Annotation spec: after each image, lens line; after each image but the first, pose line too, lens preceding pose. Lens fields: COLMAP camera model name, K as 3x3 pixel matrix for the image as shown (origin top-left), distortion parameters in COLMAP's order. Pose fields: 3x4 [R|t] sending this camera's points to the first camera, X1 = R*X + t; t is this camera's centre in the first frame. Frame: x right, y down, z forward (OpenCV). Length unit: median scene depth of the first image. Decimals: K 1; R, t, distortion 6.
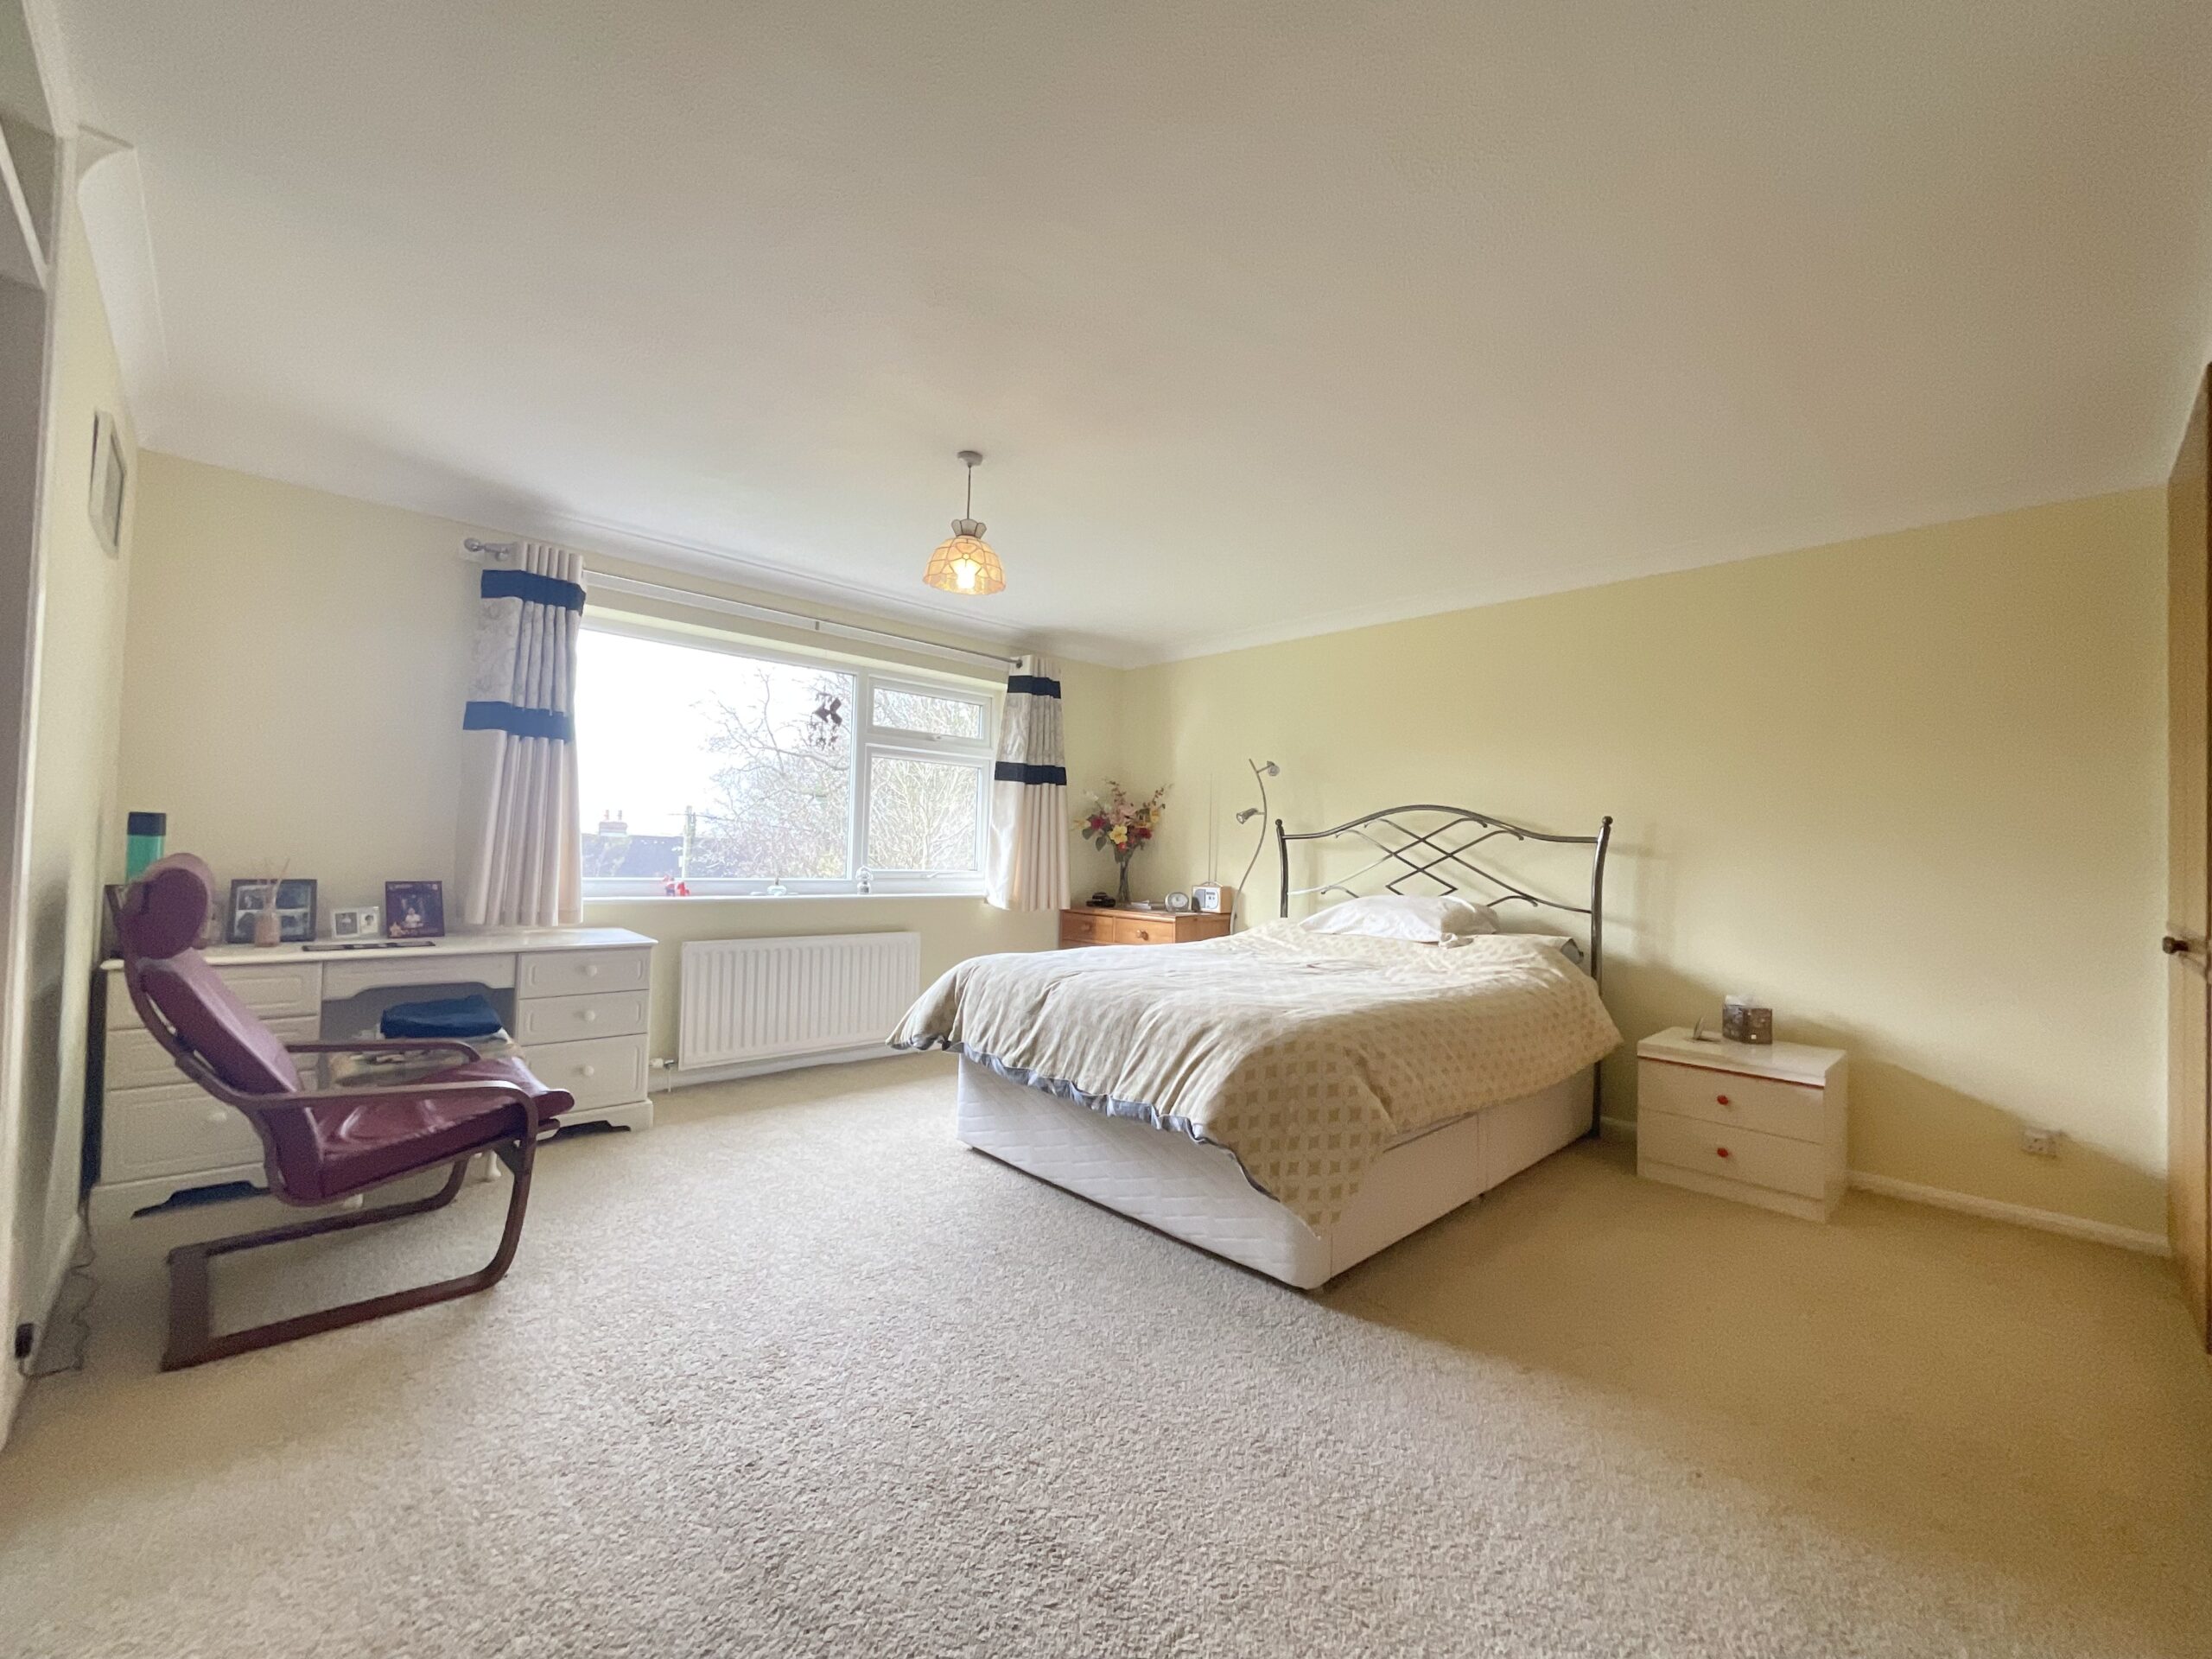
lens RADIAL K [[900.7, 0, 1106.9], [0, 900.7, 828.5], [0, 0, 1]] dist [0.002634, -0.000253]
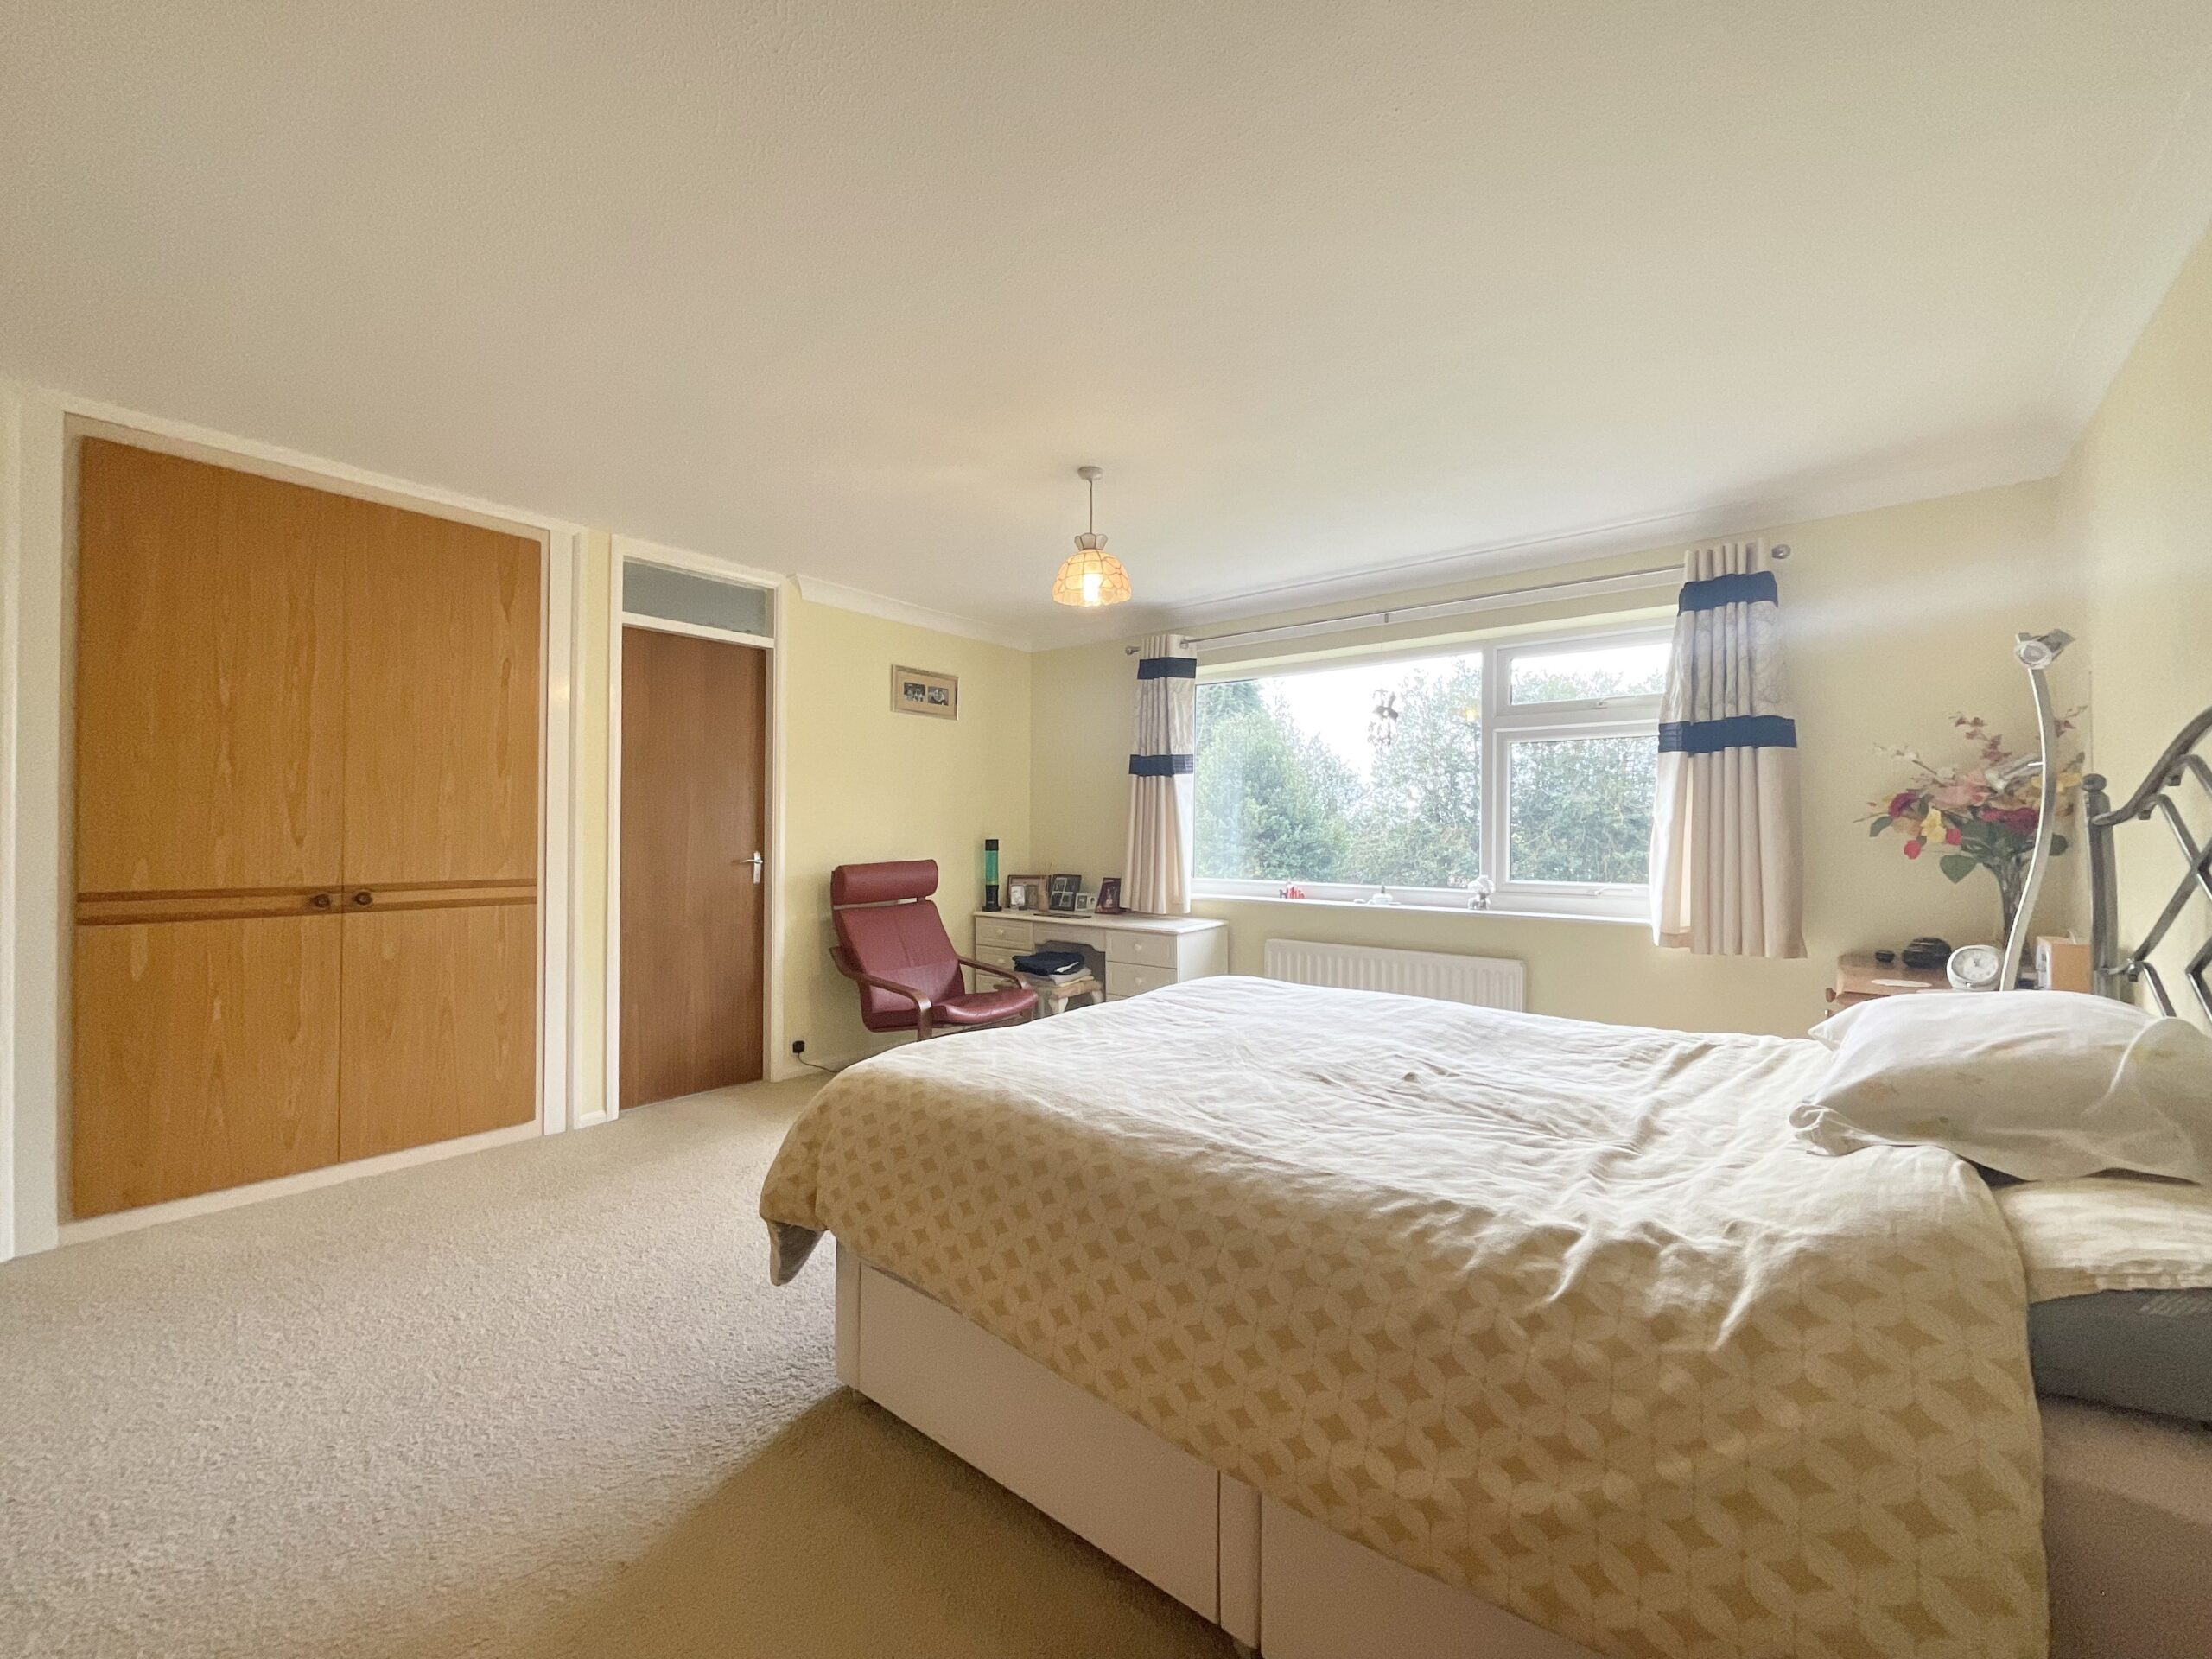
lens RADIAL K [[900.7, 0, 1106.8], [0, 900.7, 826.7], [0, 0, 1]] dist [0.002634, -0.000253]
pose [[0.118067, -0.028462, -0.992598, 0.528408], [0.028616, 0.999272, -0.025250, 0.006643], [0.992593, -0.025423, 0.118795, 0.556090]]
